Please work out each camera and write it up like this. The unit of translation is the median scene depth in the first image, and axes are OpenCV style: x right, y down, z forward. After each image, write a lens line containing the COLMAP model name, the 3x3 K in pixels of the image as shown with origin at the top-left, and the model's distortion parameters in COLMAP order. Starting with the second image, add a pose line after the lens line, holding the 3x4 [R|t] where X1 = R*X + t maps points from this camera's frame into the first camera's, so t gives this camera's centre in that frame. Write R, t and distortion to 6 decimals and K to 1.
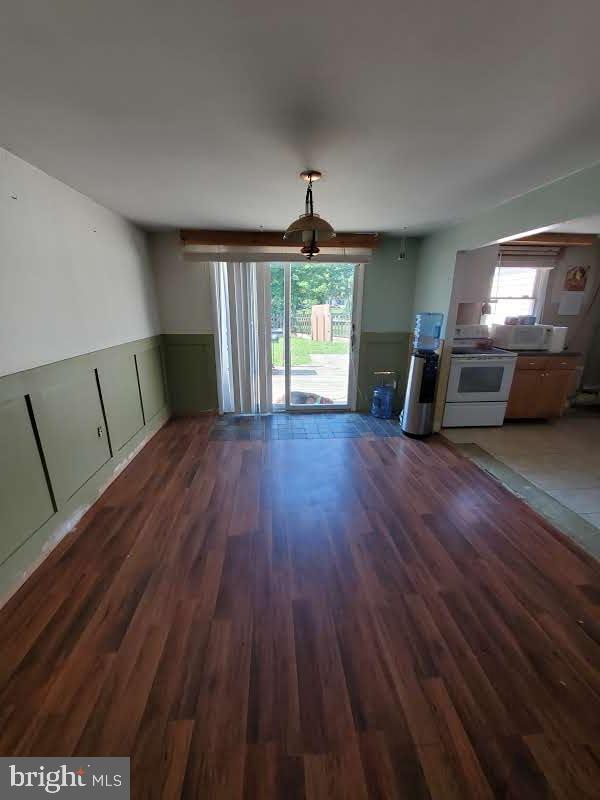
lens RADIAL K [[321.4, 0, 300.0], [0, 321.4, 400.0], [0, 0, 1]] dist [0.014687, -0.000186]
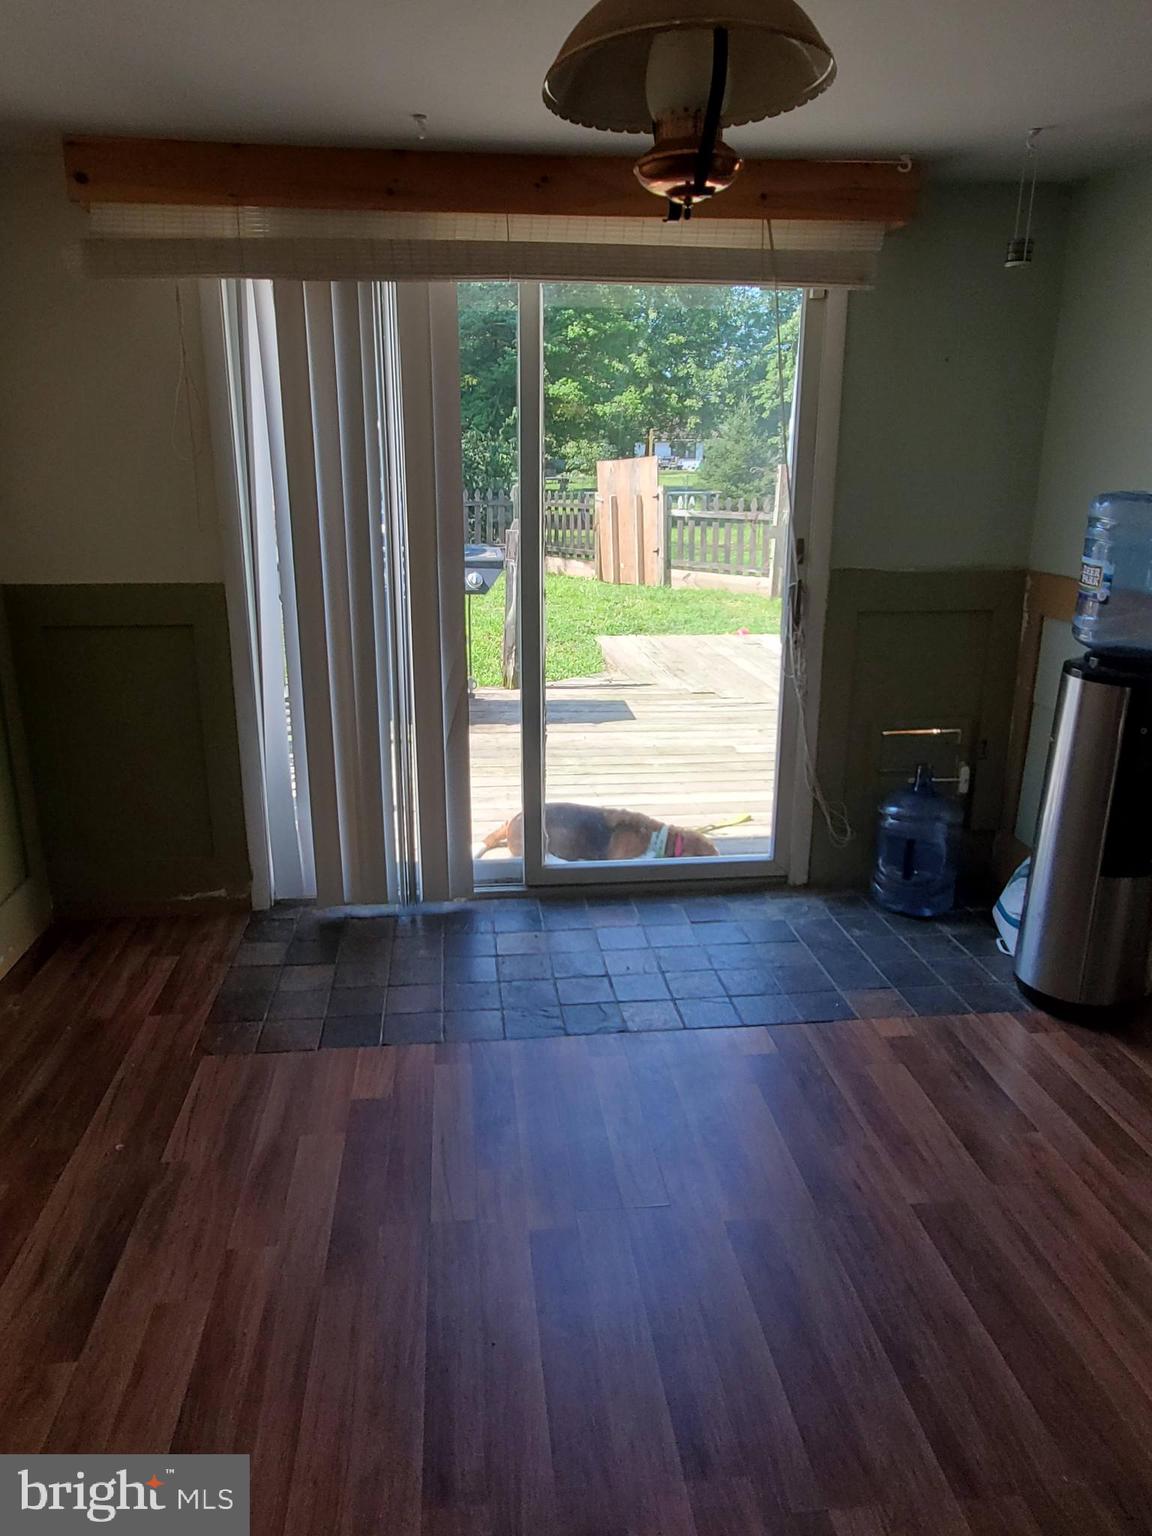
lens RADIAL K [[1000.4, 0, 568.7], [0, 1000.4, 753.4], [0, 0, 1]] dist [0.002363, -0.002175]
pose [[0.999695, -0.010292, 0.022454, -0.029020], [0.010318, 0.999946, -0.001039, -0.071230], [-0.022442, 0.001270, 0.999747, 0.239414]]
